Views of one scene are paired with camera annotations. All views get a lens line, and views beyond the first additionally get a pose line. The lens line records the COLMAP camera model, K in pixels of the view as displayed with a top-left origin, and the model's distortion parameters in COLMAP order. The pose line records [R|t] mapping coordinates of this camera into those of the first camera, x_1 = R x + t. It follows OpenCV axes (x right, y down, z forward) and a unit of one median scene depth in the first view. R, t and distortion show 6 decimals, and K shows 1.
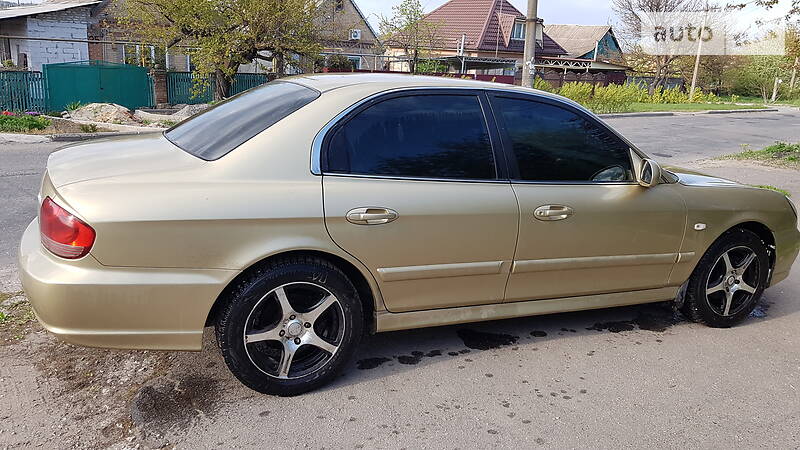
lens RADIAL K [[619.2, 0, 401.1], [0, 619.2, 234.0], [0, 0, 1]] dist [0.093482, -0.147862]
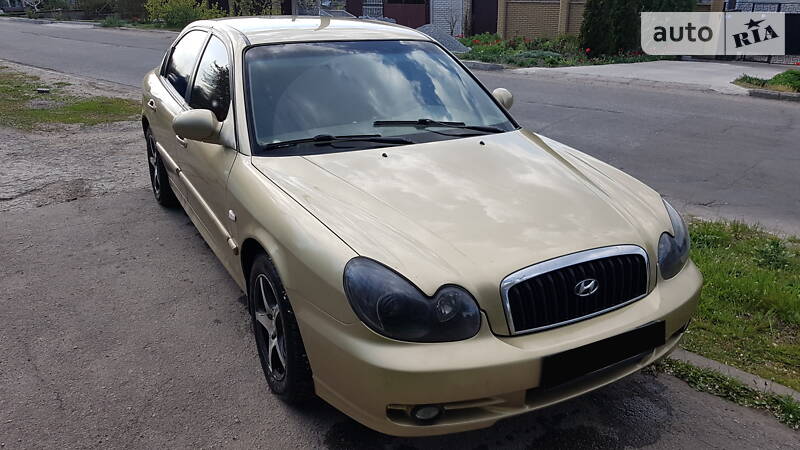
lens RADIAL K [[618.8, 0, 397.6], [0, 618.8, 227.7], [0, 0, 1]] dist [0.091773, -0.145653]
pose [[0.101047, 0.315787, -0.943434, 1.349186], [-0.265188, 0.922528, 0.280387, -0.294846], [0.958887, 0.221855, 0.176961, 1.159273]]
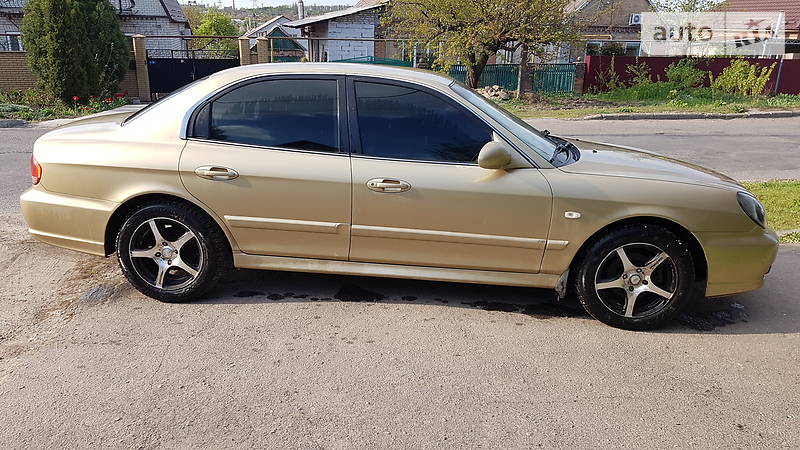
lens RADIAL K [[618.8, 0, 397.6], [0, 618.8, 227.7], [0, 0, 1]] dist [0.091773, -0.145653]
pose [[0.881557, 0.102098, -0.460905, 0.747231], [-0.099614, 0.994580, 0.029786, 0.006471], [0.461448, 0.019655, 0.886950, 0.021664]]
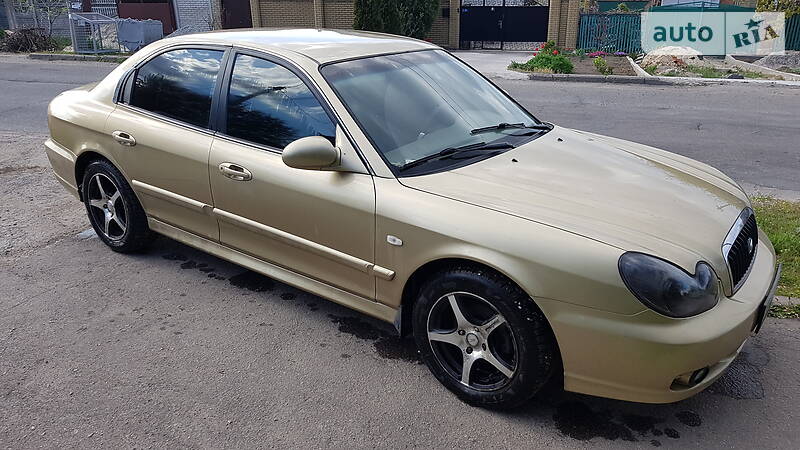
lens RADIAL K [[618.8, 0, 397.6], [0, 618.8, 227.7], [0, 0, 1]] dist [0.091773, -0.145653]
pose [[0.510416, 0.269960, -0.816454, 1.191739], [-0.203910, 0.960362, 0.190066, -0.187233], [0.835402, 0.069470, 0.545231, 0.643080]]
